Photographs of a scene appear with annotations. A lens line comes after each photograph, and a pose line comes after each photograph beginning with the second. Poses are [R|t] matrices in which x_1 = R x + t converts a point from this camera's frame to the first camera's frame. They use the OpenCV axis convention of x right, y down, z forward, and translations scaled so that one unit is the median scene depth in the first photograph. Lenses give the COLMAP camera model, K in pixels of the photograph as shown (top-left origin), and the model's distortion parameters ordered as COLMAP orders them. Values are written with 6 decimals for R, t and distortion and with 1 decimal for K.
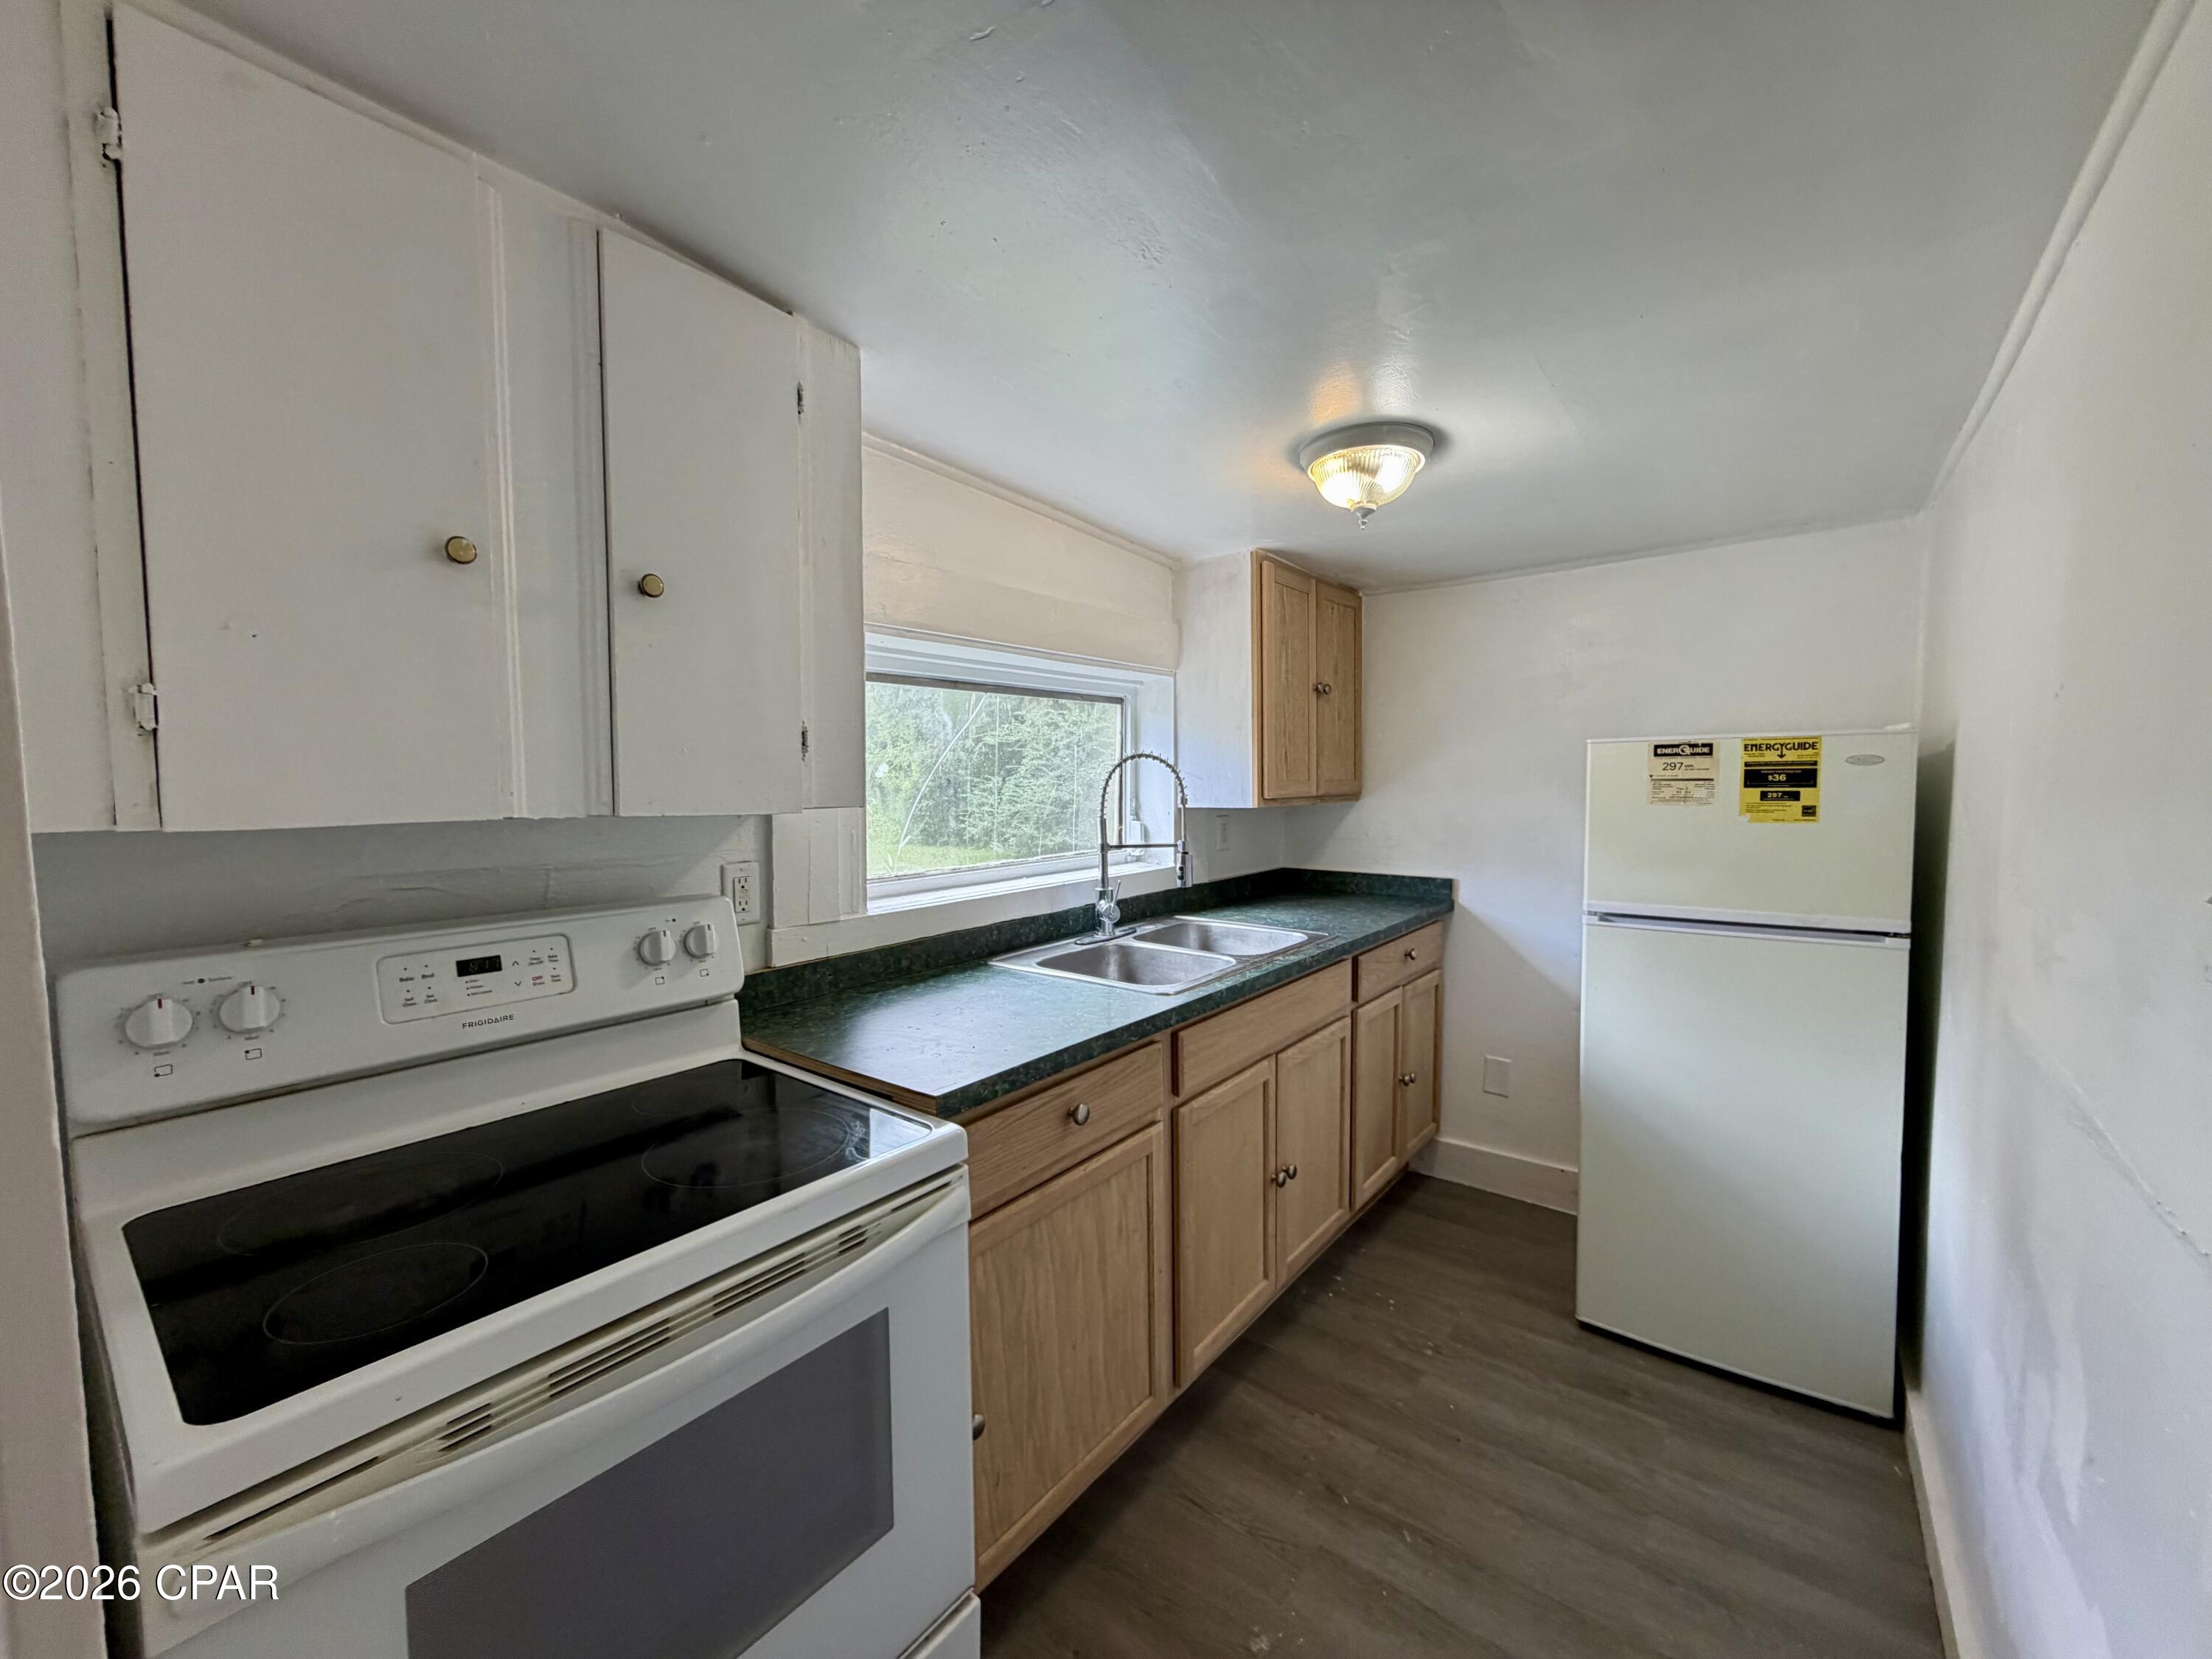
lens RADIAL K [[877.0, 0, 1095.8], [0, 877.0, 828.4], [0, 0, 1]] dist [-0.001535, -0.000410]
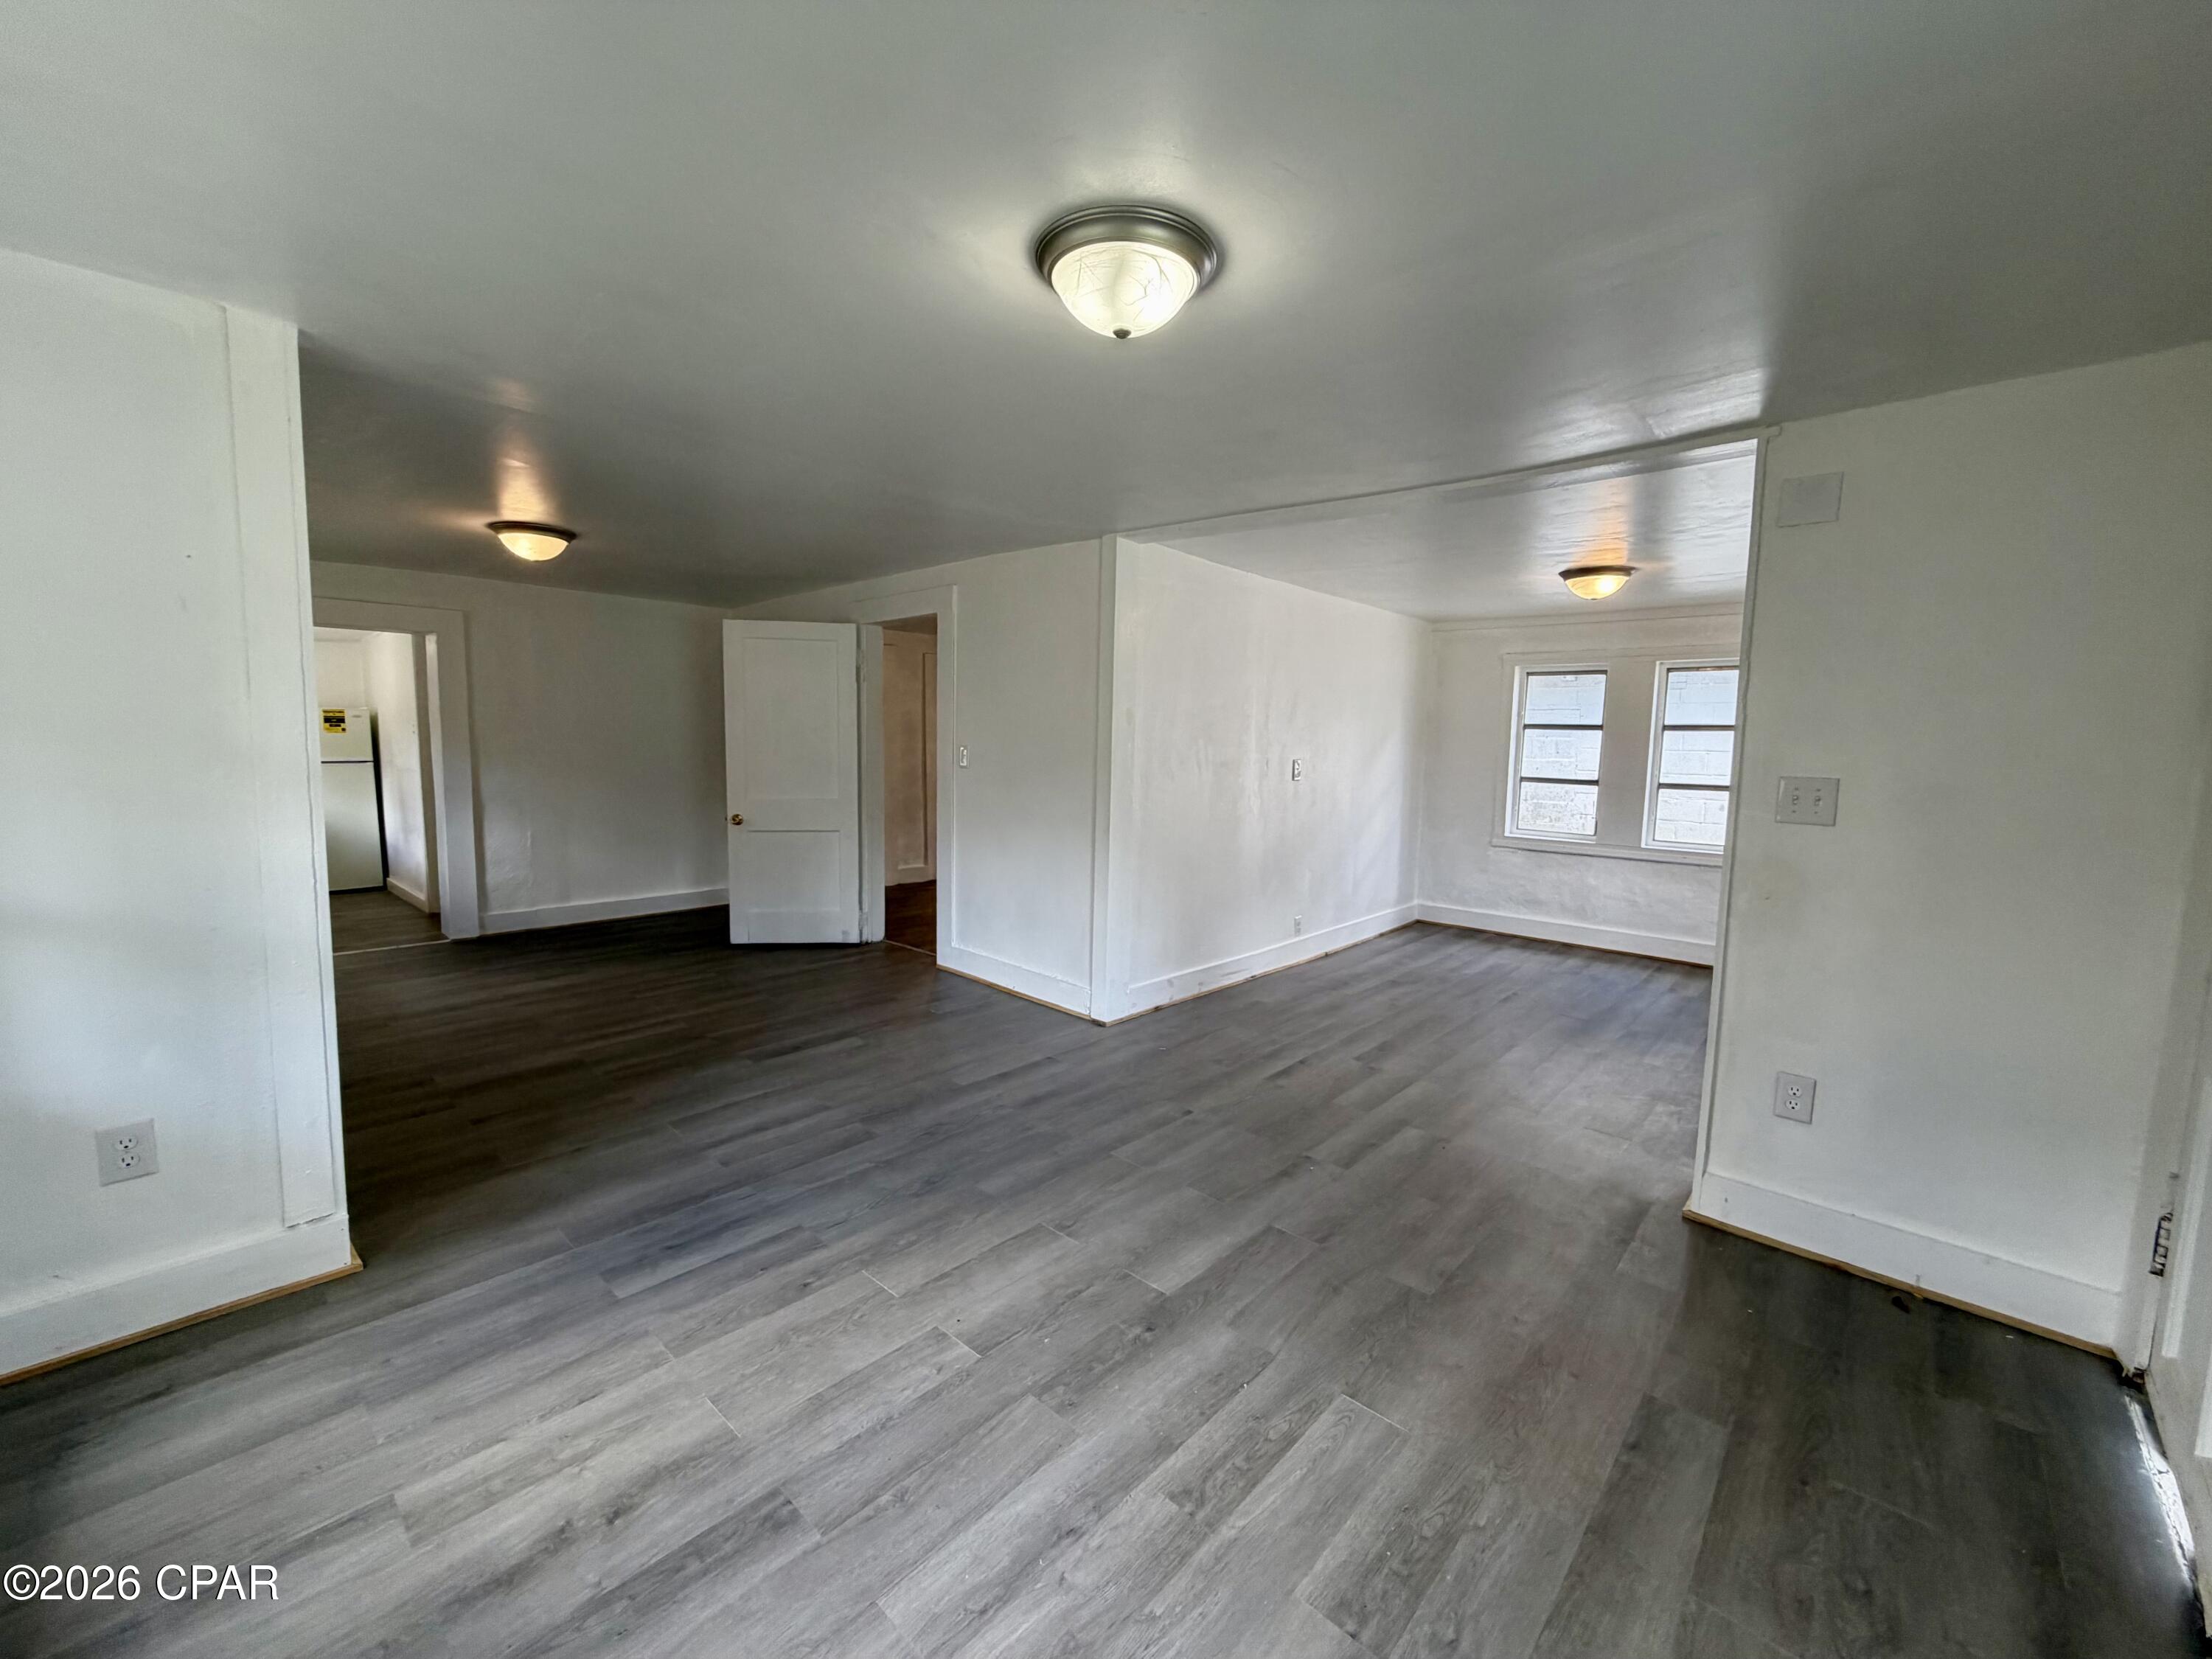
lens RADIAL K [[877.0, 0, 1095.8], [0, 877.0, 828.4], [0, 0, 1]] dist [-0.001535, -0.000410]
pose [[0.097864, -0.086928, 0.991396, -1.814572], [0.053481, 0.995198, 0.081982, 0.184224], [-0.993762, 0.044998, 0.102043, -1.771151]]
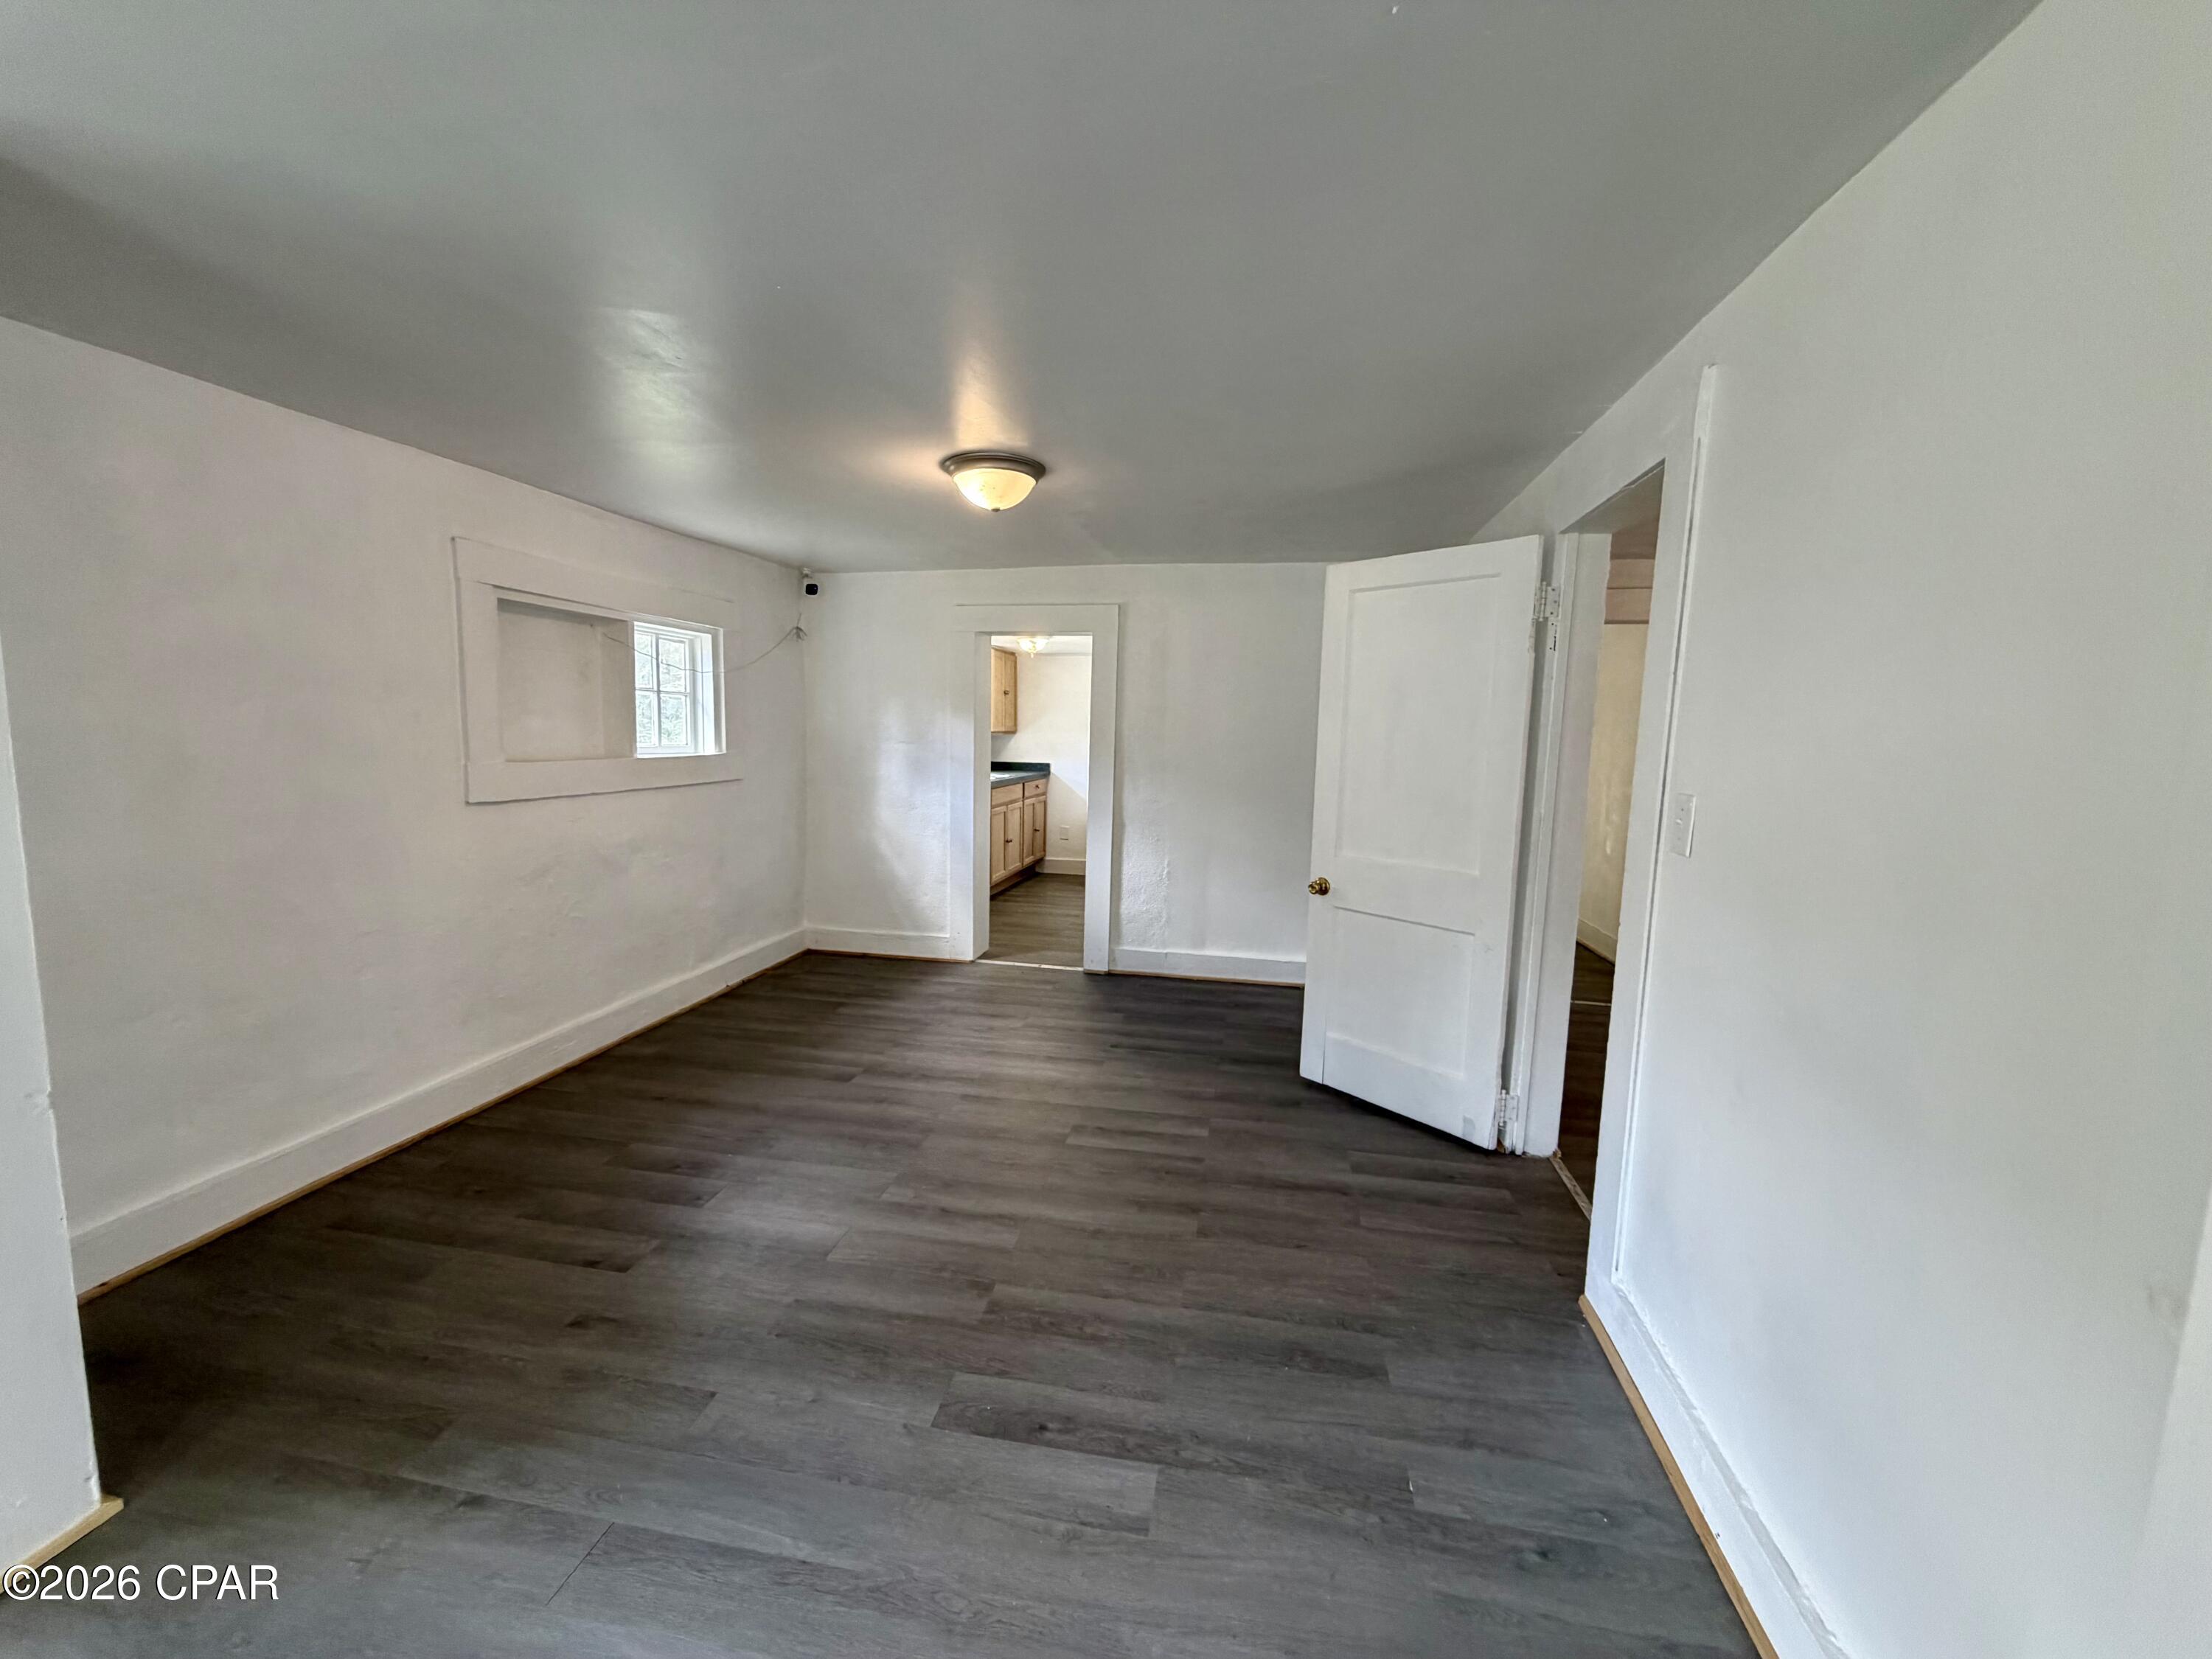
lens RADIAL K [[886.3, 0, 1106.3], [0, 886.3, 833.7], [0, 0, 1]] dist [-0.003560, -0.000148]
pose [[0.886459, -0.025279, 0.462116, -0.807454], [0.000637, 0.998573, 0.053402, 0.144060], [-0.462806, -0.047044, 0.885210, -1.729293]]
